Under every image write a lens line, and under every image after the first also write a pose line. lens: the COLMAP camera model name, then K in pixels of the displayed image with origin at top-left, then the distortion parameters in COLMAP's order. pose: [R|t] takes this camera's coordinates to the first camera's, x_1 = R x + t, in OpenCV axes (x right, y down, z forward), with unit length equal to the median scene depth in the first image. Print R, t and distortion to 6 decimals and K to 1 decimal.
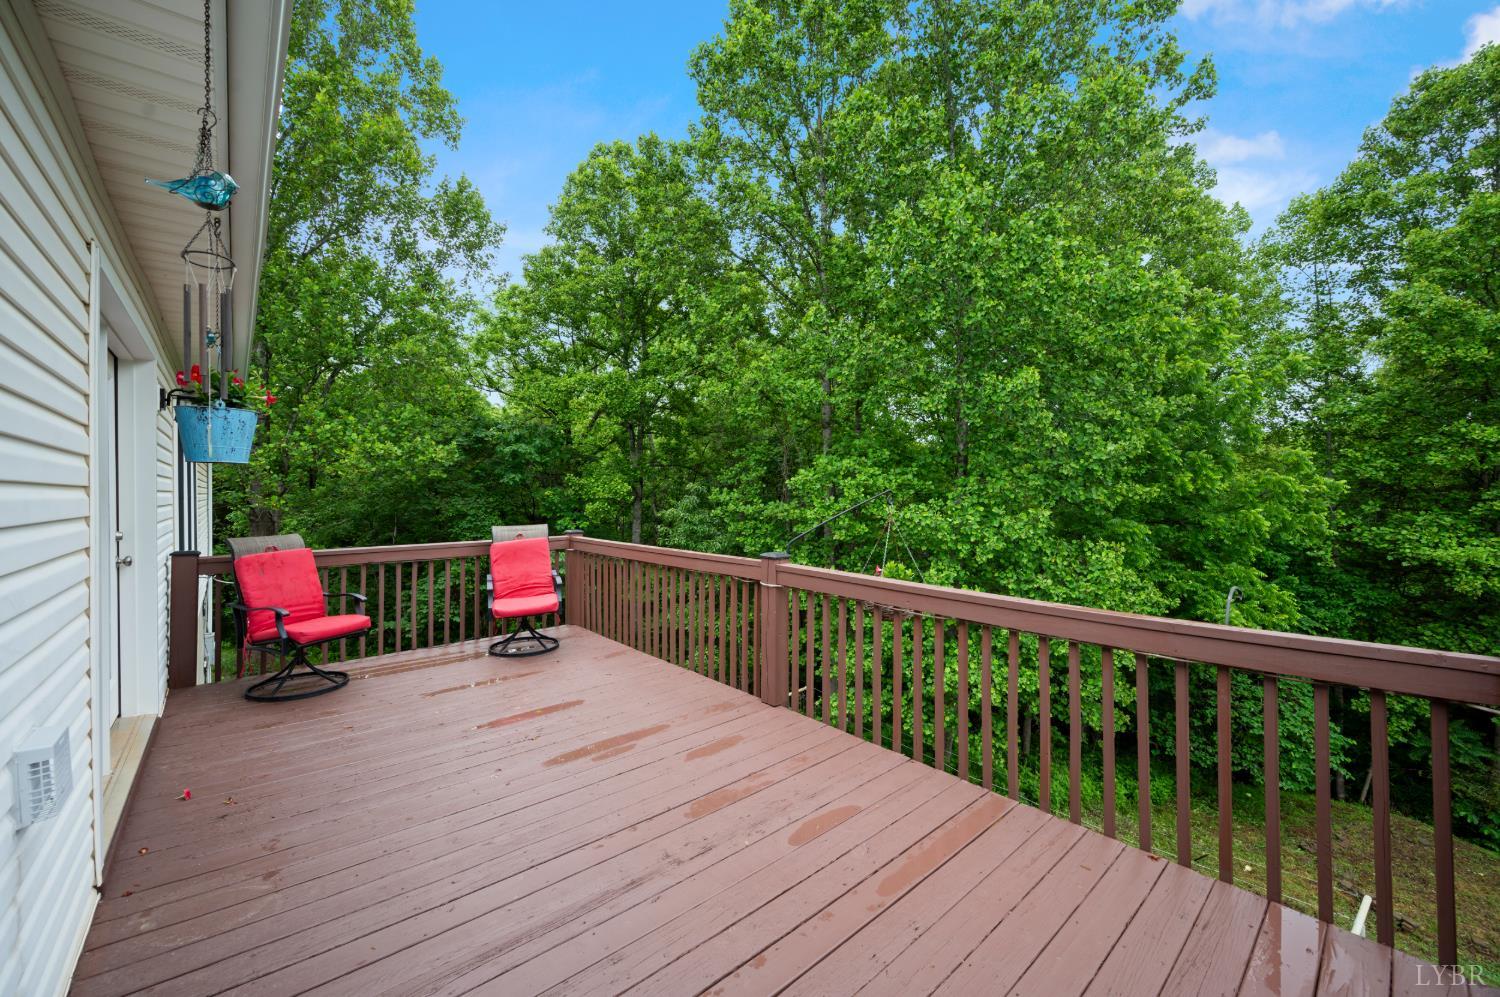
lens RADIAL K [[592.4, 0, 748.4], [0, 592.4, 491.7], [0, 0, 1]] dist [-0.003099, 0.000763]
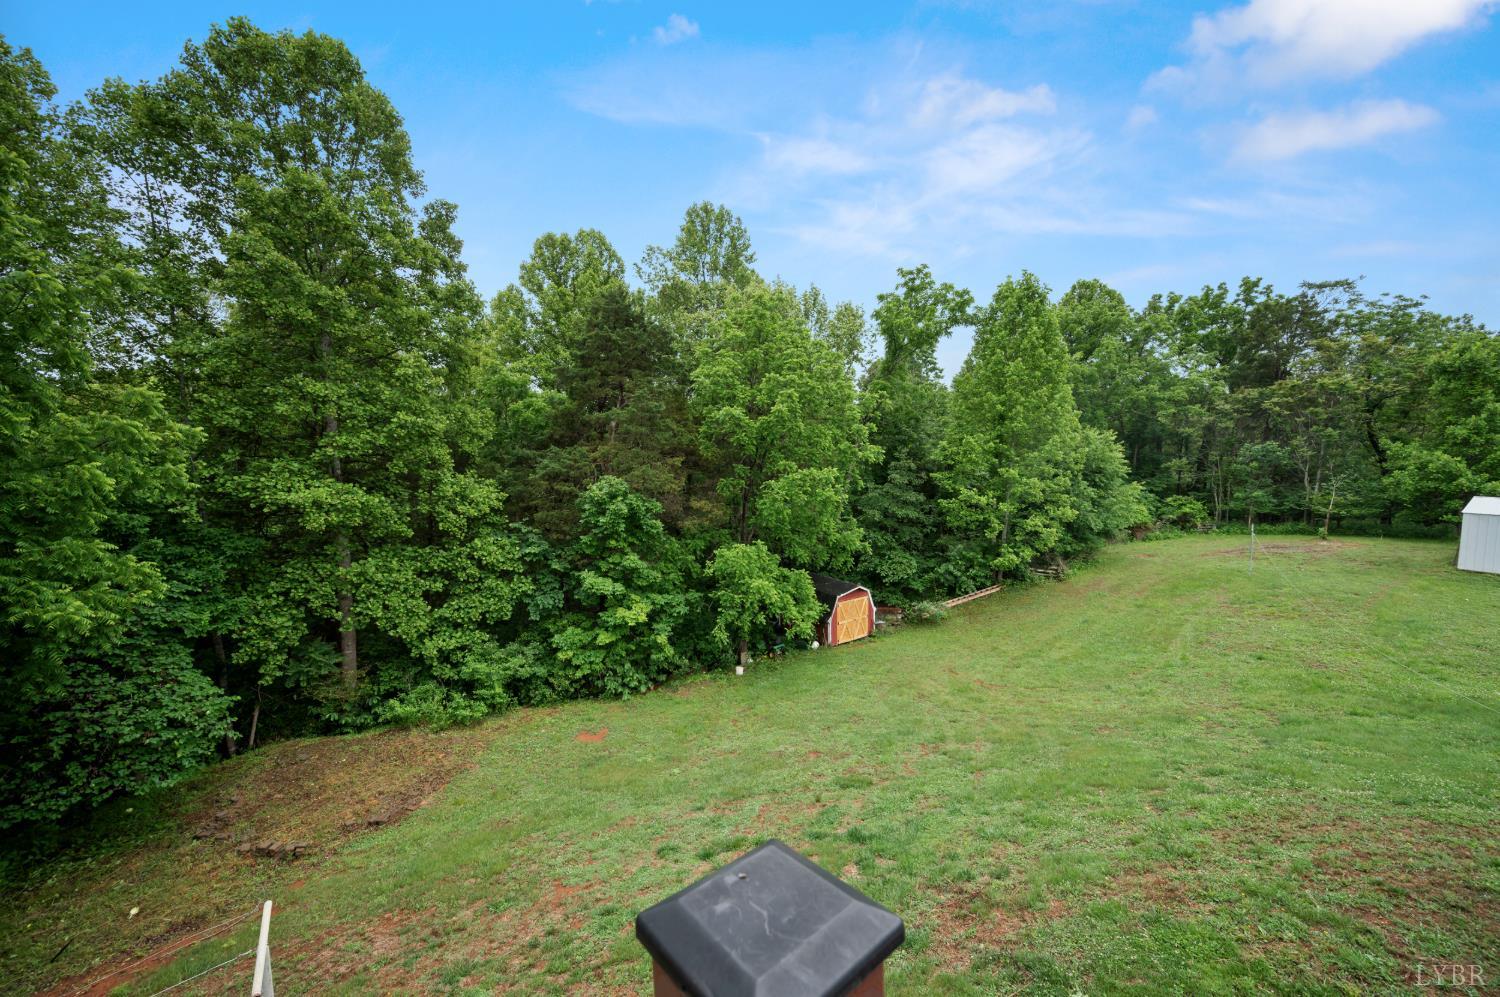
lens RADIAL K [[592.4, 0, 748.0], [0, 592.4, 499.2], [0, 0, 1]] dist [-0.003099, 0.000763]
pose [[0.044477, -0.102846, 0.993702, 0.115524], [0.006595, 0.994695, 0.102654, 0.002648], [-0.998989, 0.001988, 0.044920, 0.104689]]
